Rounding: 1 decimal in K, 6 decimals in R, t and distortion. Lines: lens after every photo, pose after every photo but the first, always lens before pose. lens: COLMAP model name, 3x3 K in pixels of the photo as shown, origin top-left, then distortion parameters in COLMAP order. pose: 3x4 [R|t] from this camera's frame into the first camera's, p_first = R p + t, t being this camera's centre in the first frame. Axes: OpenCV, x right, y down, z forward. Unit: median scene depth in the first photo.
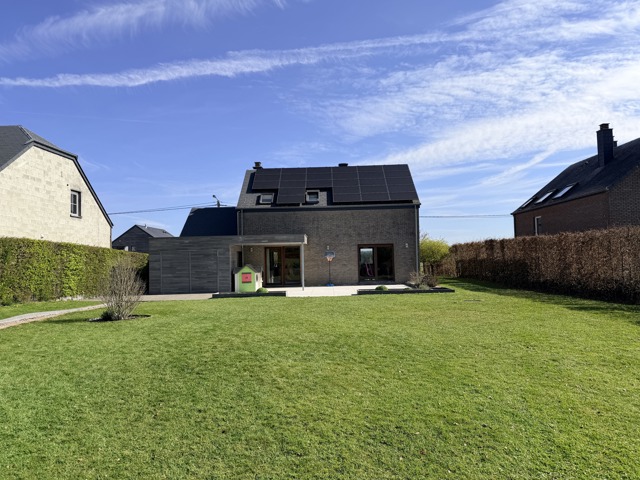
lens RADIAL K [[463.1, 0, 302.8], [0, 463.1, 239.2], [0, 0, 1]] dist [0.002956, -0.000380]
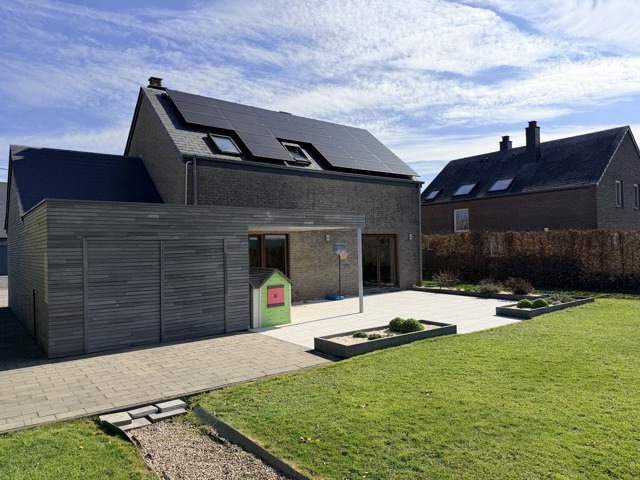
lens RADIAL K [[445.8, 0, 320.0], [0, 445.8, 240.0], [0, 0, 1]] dist [0.005845, -0.003154]
pose [[0.764579, 0.017559, 0.644291, -0.292080], [-0.033969, 0.999337, 0.013076, 0.012211], [-0.643634, -0.031884, 0.764669, 0.455727]]
